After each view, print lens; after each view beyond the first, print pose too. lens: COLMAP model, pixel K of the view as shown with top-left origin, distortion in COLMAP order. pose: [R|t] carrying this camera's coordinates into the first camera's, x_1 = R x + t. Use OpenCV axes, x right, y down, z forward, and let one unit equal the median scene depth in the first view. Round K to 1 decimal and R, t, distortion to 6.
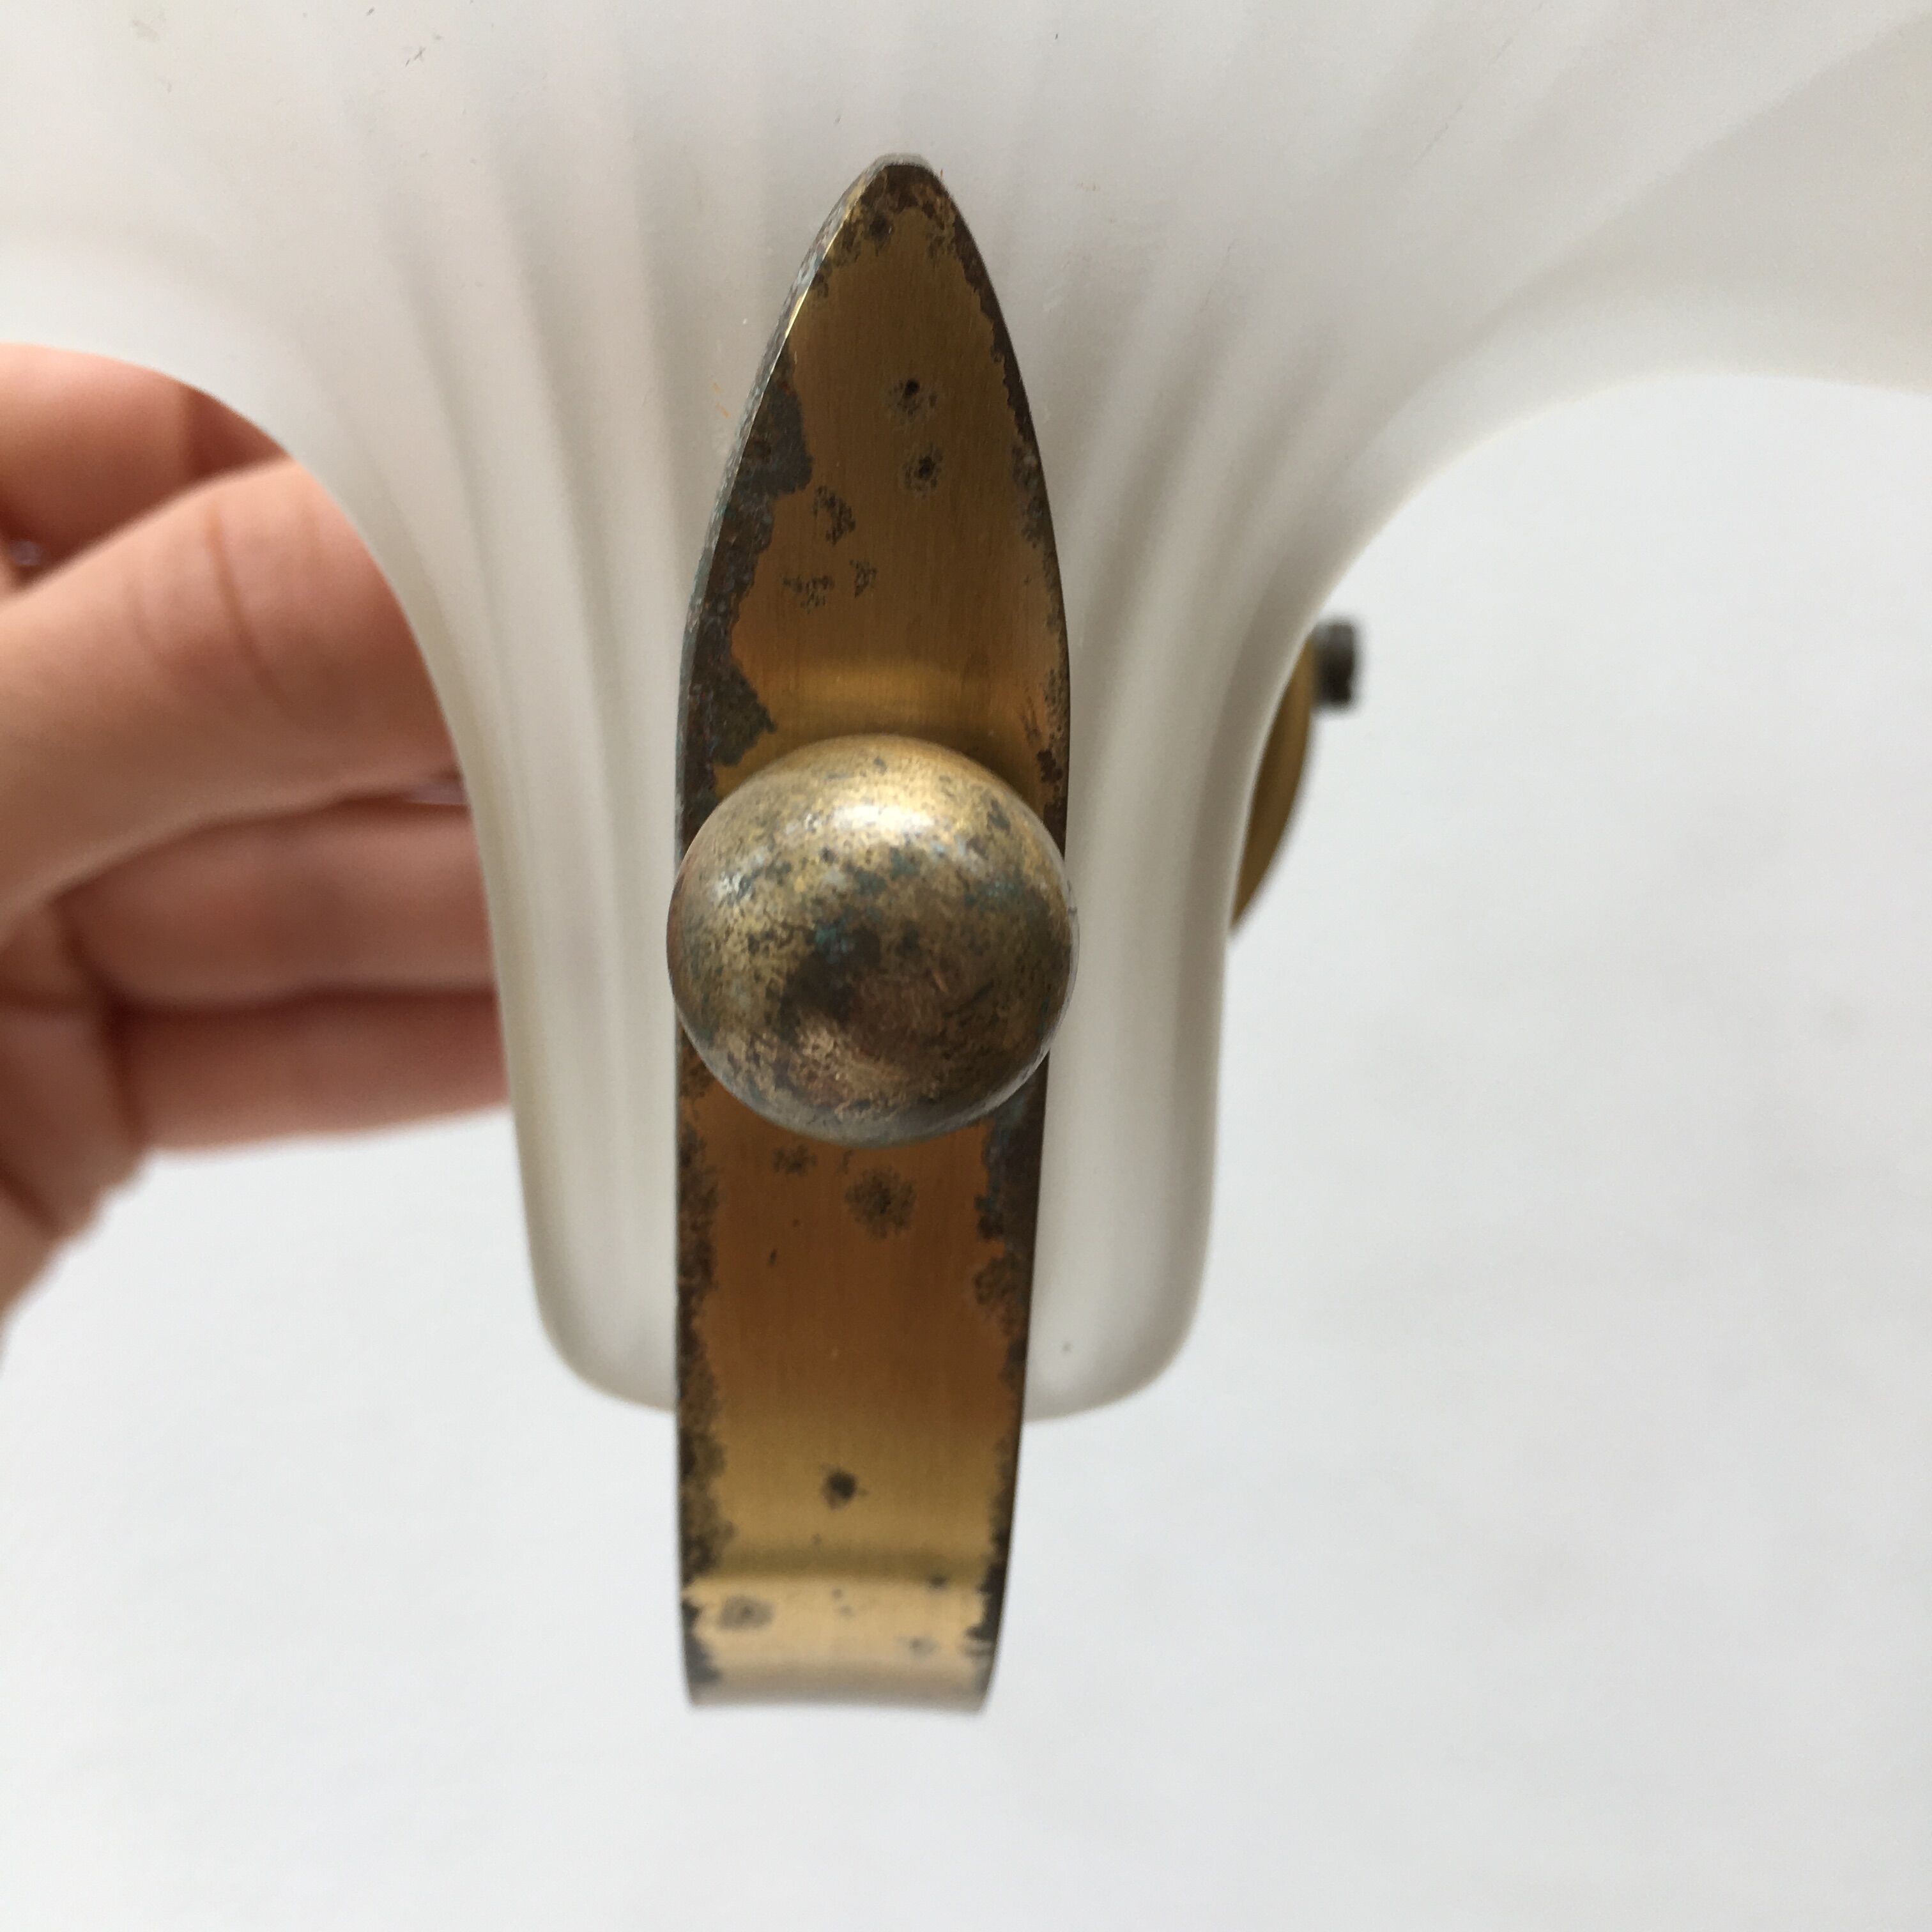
lens RADIAL K [[2341.5, 0, 966.0], [0, 2341.5, 966.0], [0, 0, 1]] dist [0.085446, -0.168055]
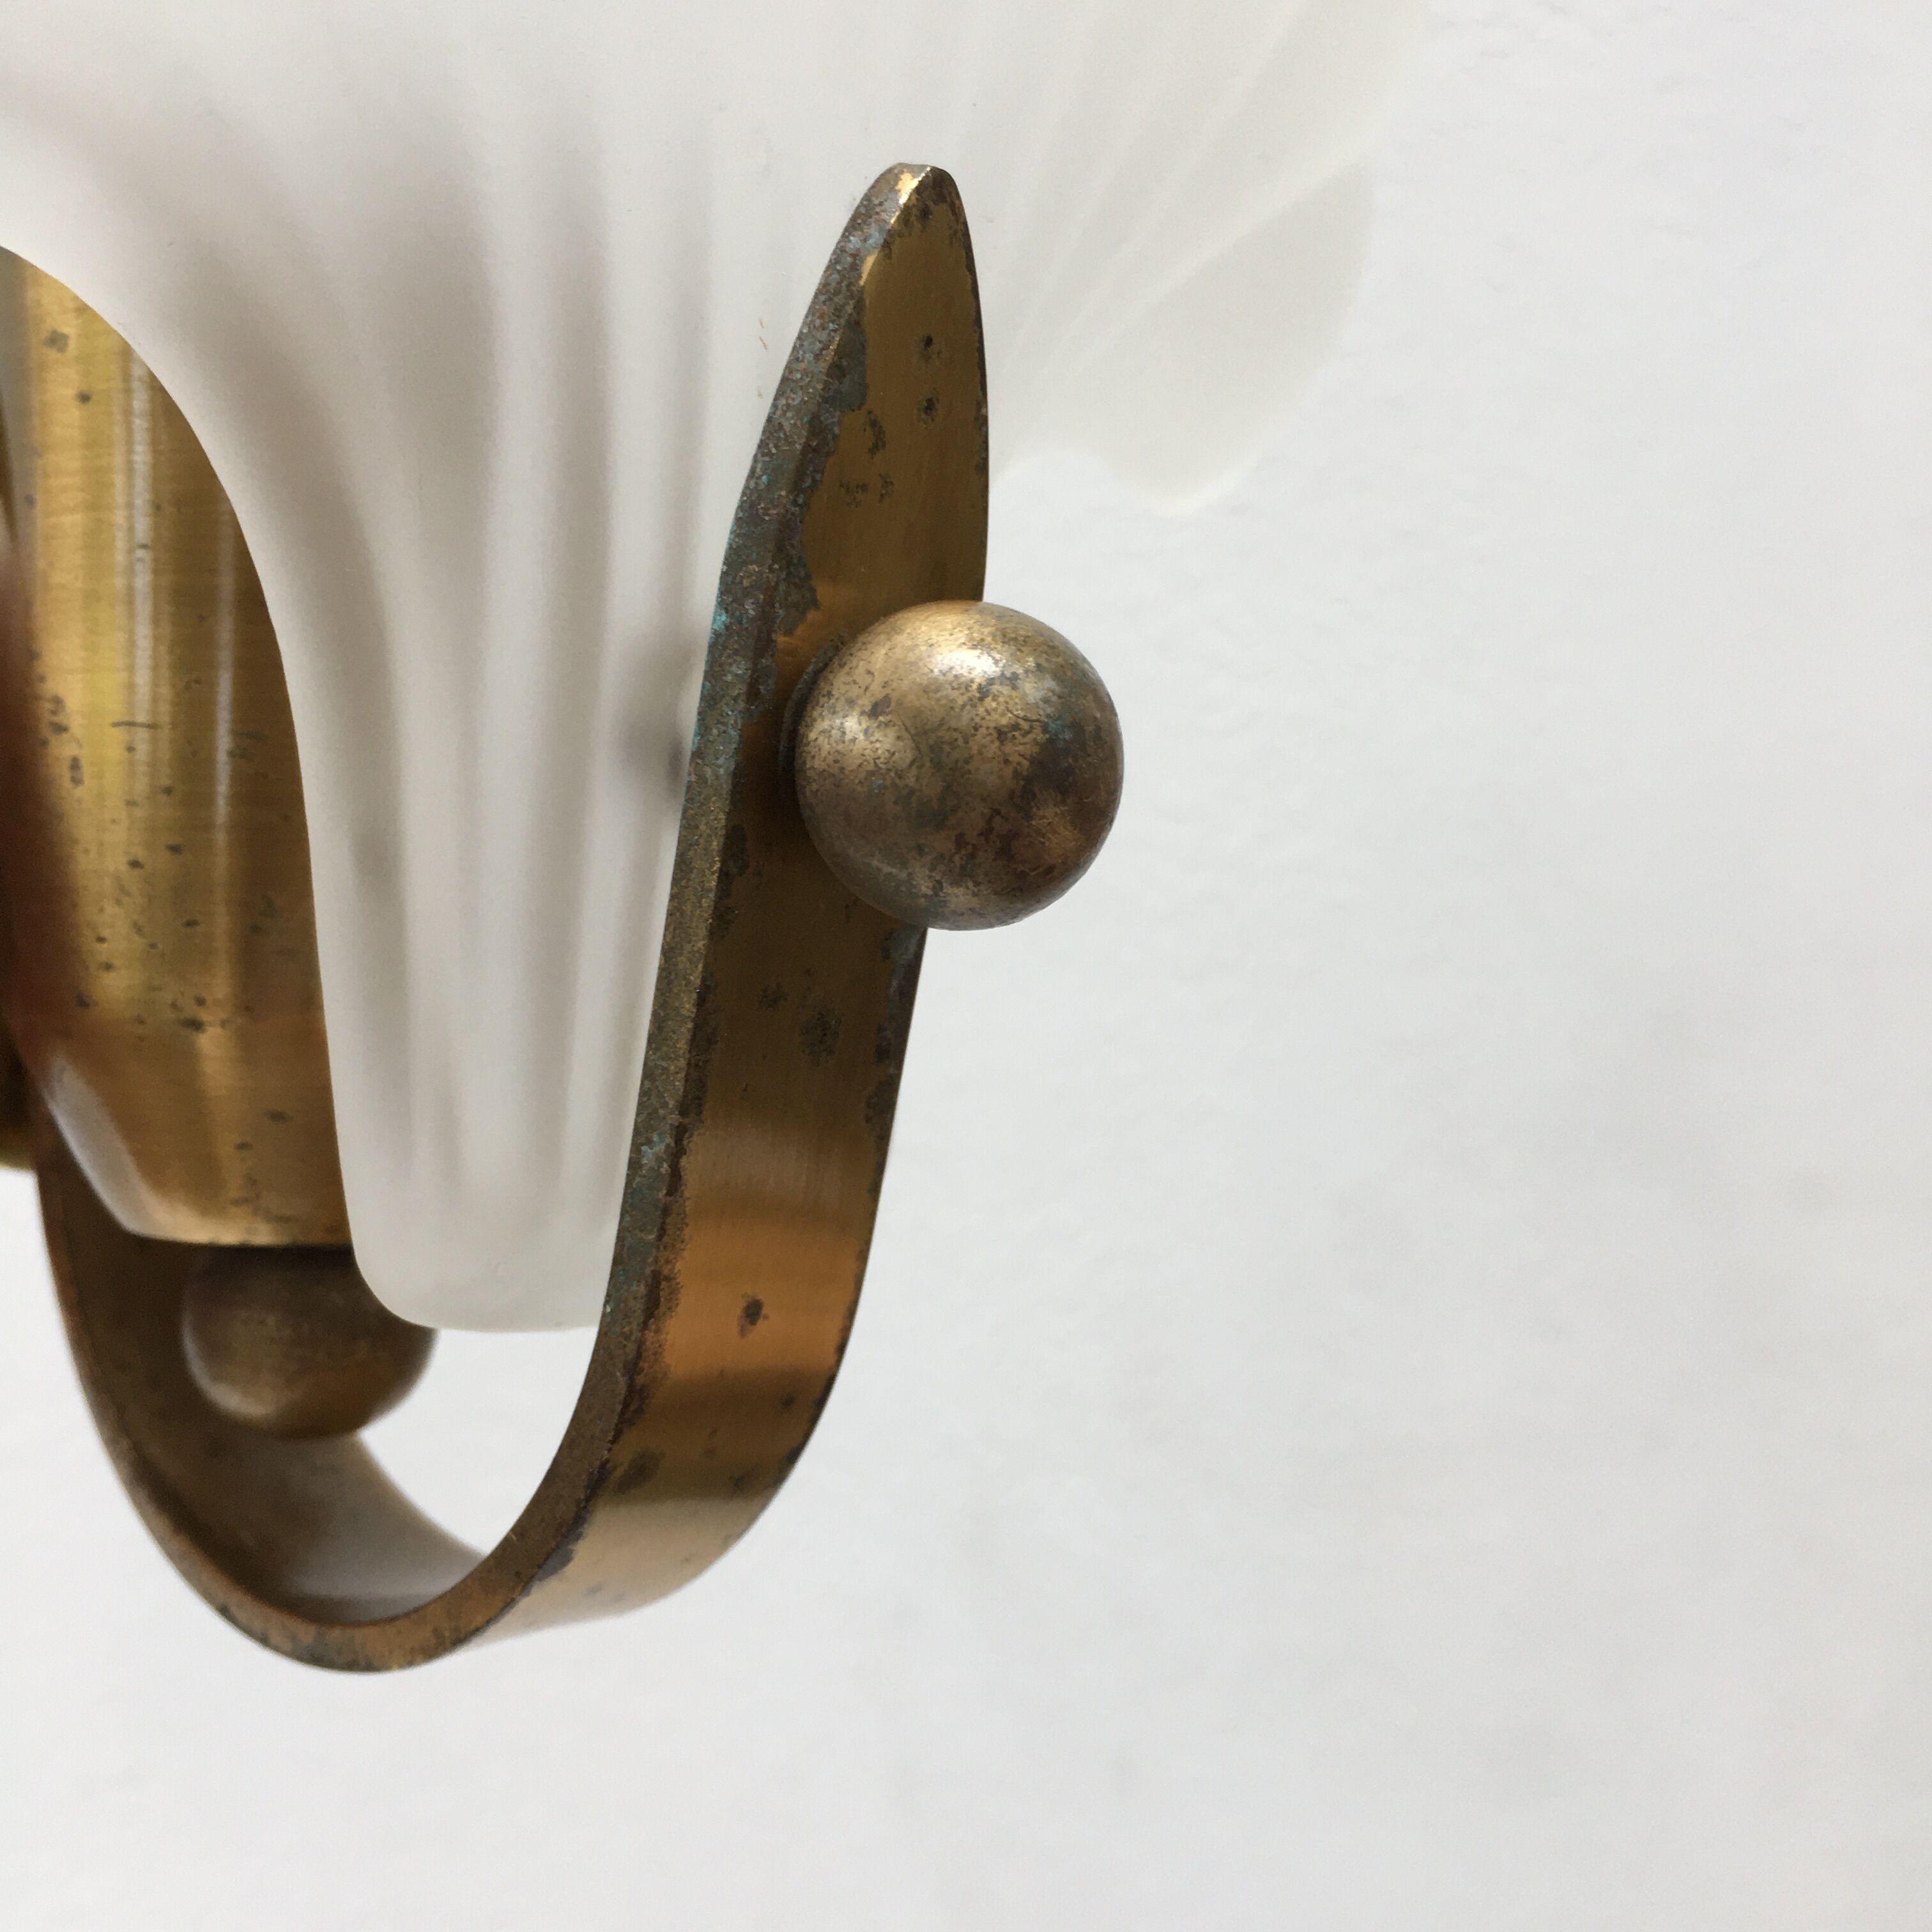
lens RADIAL K [[2341.5, 0, 966.0], [0, 2341.5, 966.0], [0, 0, 1]] dist [0.085446, -0.168055]
pose [[0.707473, -0.035185, 0.705864, -0.937395], [0.135829, 0.986910, -0.086943, 0.206666], [-0.693565, 0.157387, 0.702991, 0.140092]]
